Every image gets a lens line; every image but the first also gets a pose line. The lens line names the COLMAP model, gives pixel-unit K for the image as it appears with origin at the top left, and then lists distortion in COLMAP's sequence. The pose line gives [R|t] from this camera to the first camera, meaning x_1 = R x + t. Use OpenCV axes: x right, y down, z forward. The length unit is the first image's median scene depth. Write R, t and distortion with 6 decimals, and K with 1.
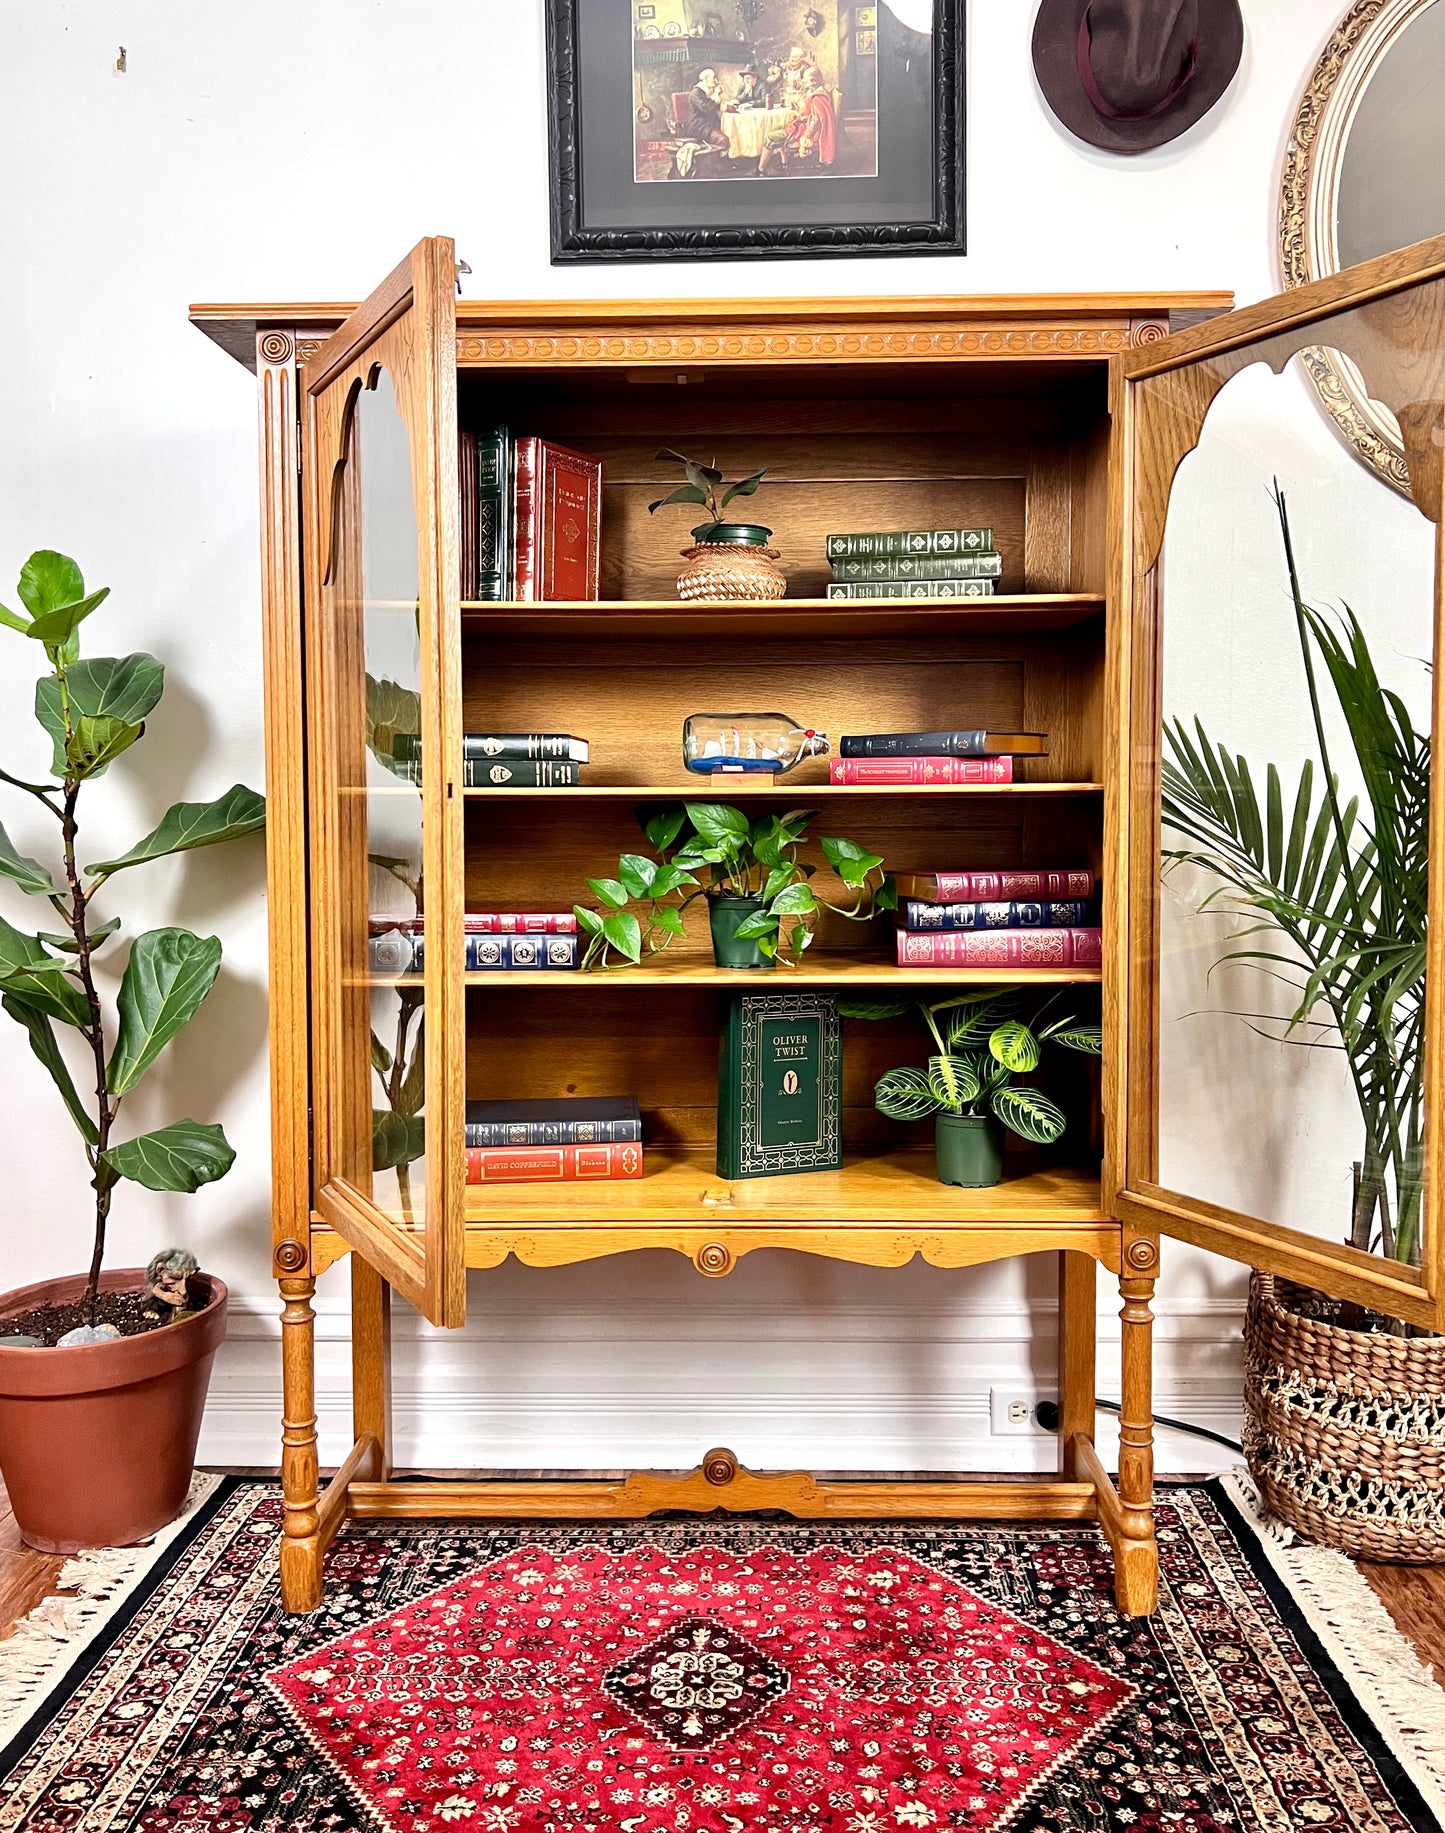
lens RADIAL K [[1521.8, 0, 731.9], [0, 1521.8, 867.5], [0, 0, 1]] dist [0.046614, -0.056727]
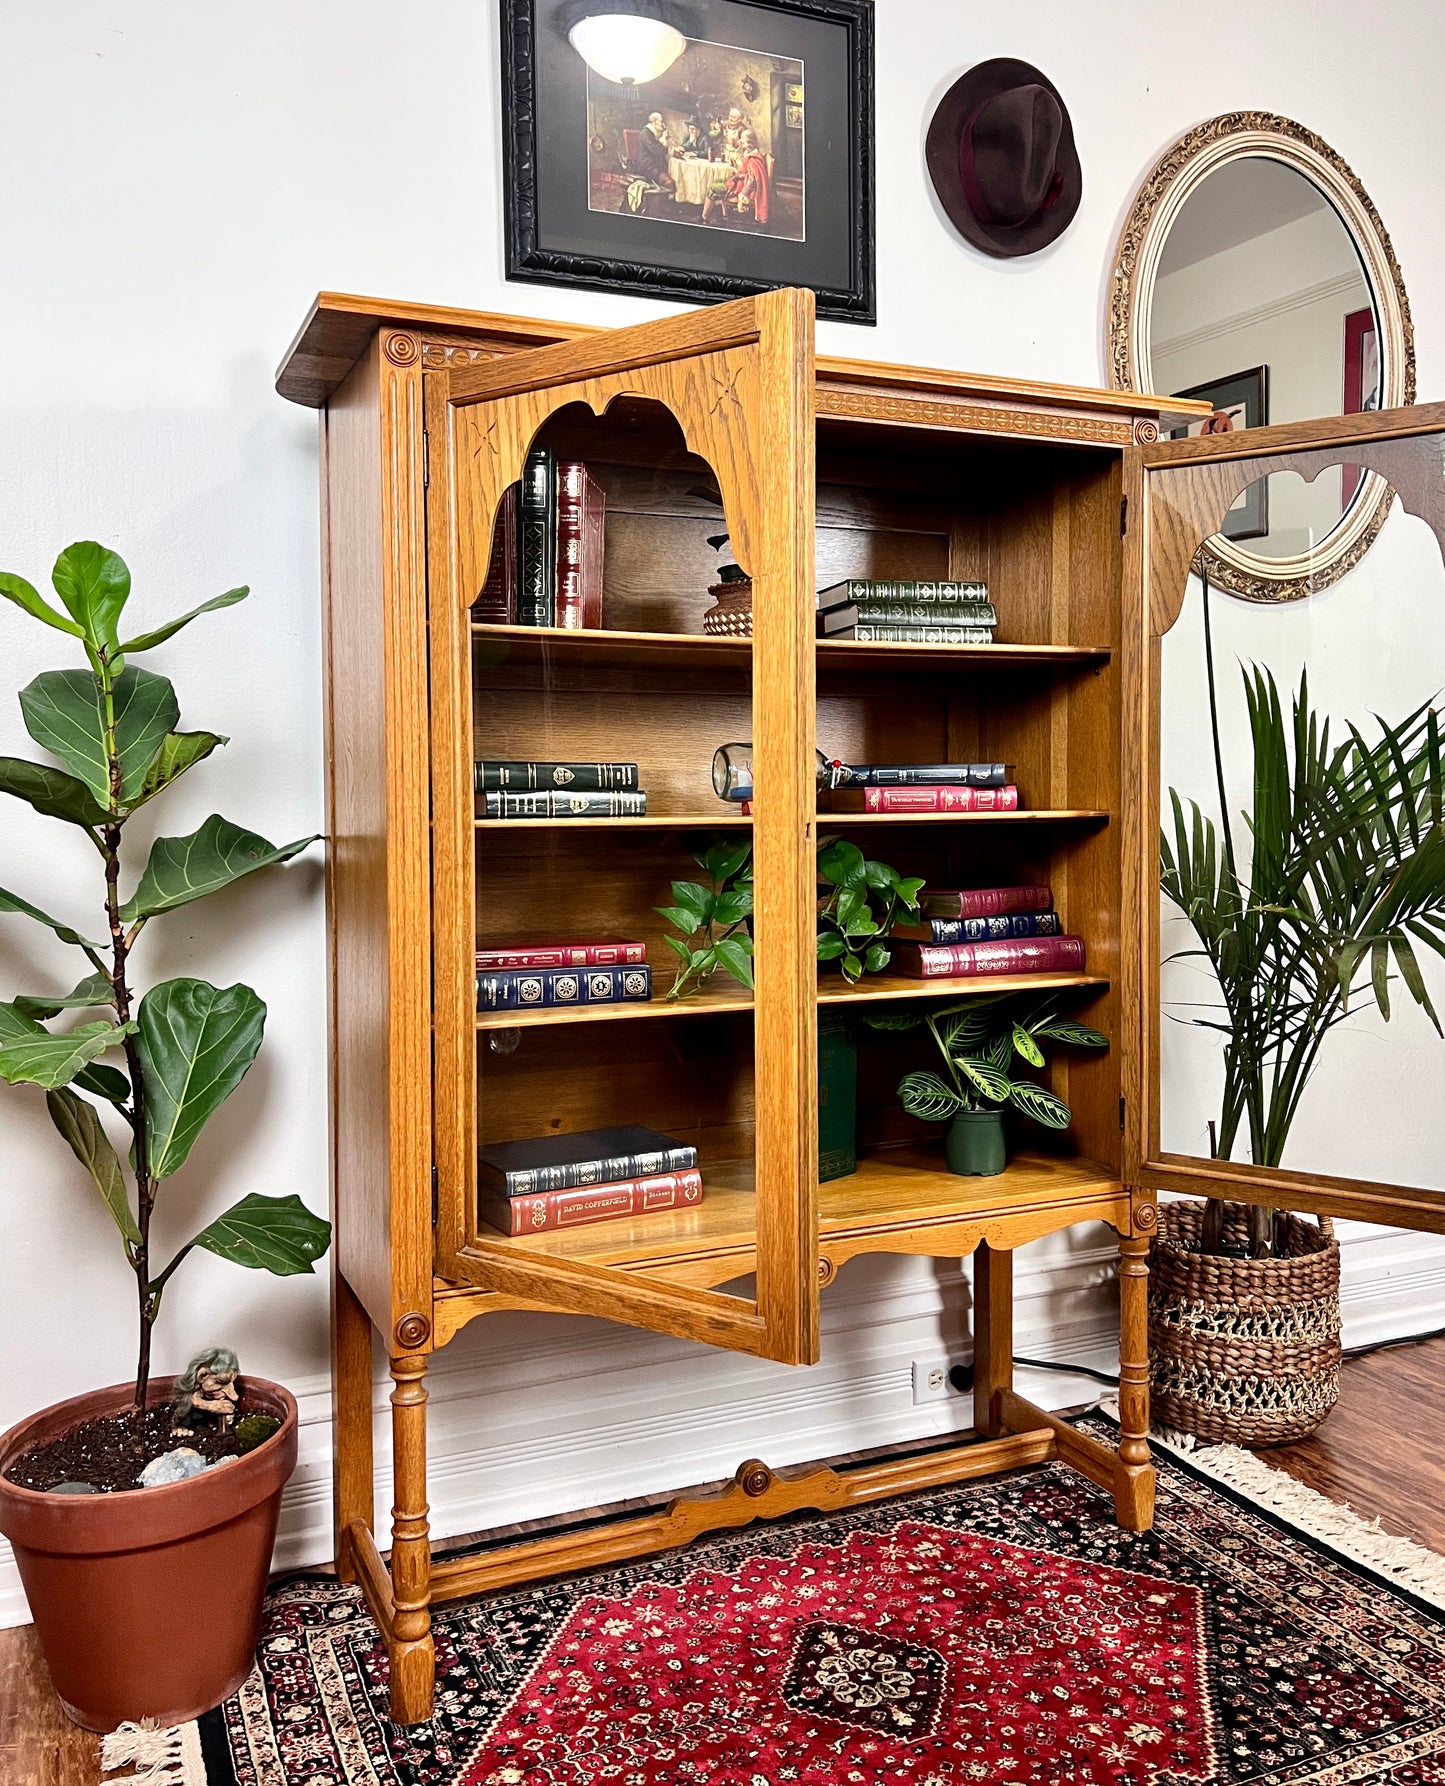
lens RADIAL K [[1523.1, 0, 724.8], [0, 1523.1, 834.3], [0, 0, 1]] dist [0.022938, -0.021806]
pose [[0.900938, -0.013672, 0.433732, -0.486122], [0.022849, 0.999612, -0.015951, -0.023914], [-0.433345, 0.024281, 0.900901, 0.082164]]
